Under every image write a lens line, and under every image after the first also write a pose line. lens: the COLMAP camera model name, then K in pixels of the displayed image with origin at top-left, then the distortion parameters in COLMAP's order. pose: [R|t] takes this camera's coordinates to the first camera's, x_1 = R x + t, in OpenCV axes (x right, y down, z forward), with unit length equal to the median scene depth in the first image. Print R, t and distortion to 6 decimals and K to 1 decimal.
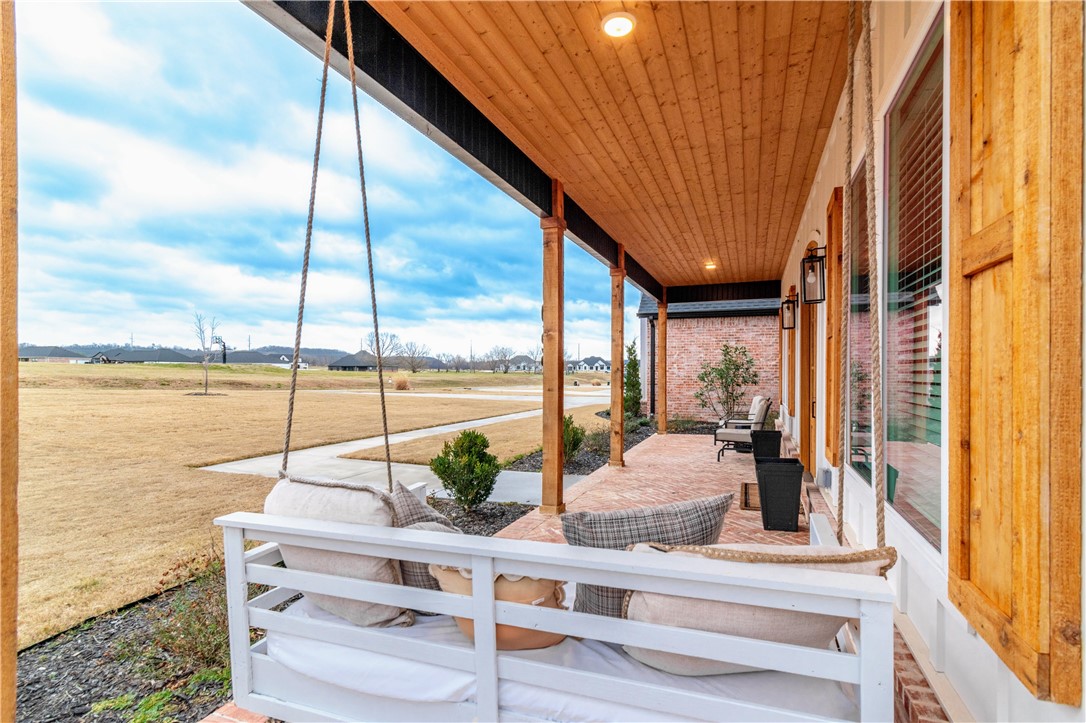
lens RADIAL K [[484.6, 0, 544.5], [0, 484.6, 369.4], [0, 0, 1]] dist [0.001348, 0.000057]
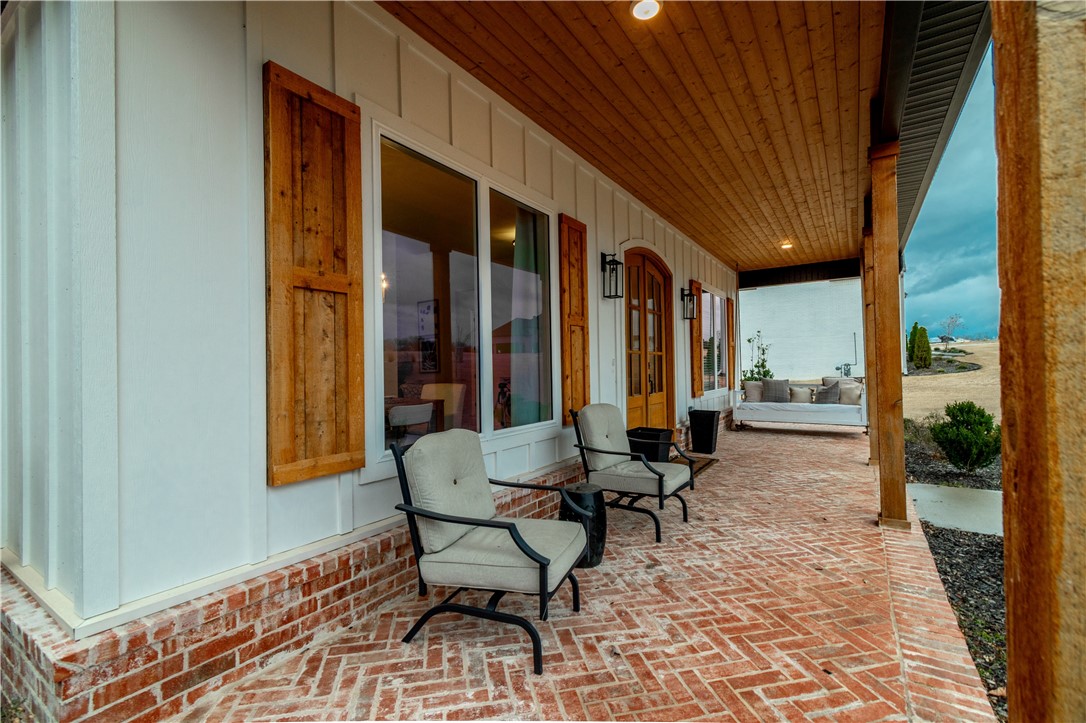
lens RADIAL K [[484.6, 0, 544.5], [0, 484.6, 369.4], [0, 0, 1]] dist [0.001348, 0.000057]
pose [[-0.985786, 0.010303, 0.167692, 0.619228], [0.010699, 0.999942, 0.001459, 0.042559], [-0.167668, 0.003233, -0.985838, 2.290756]]
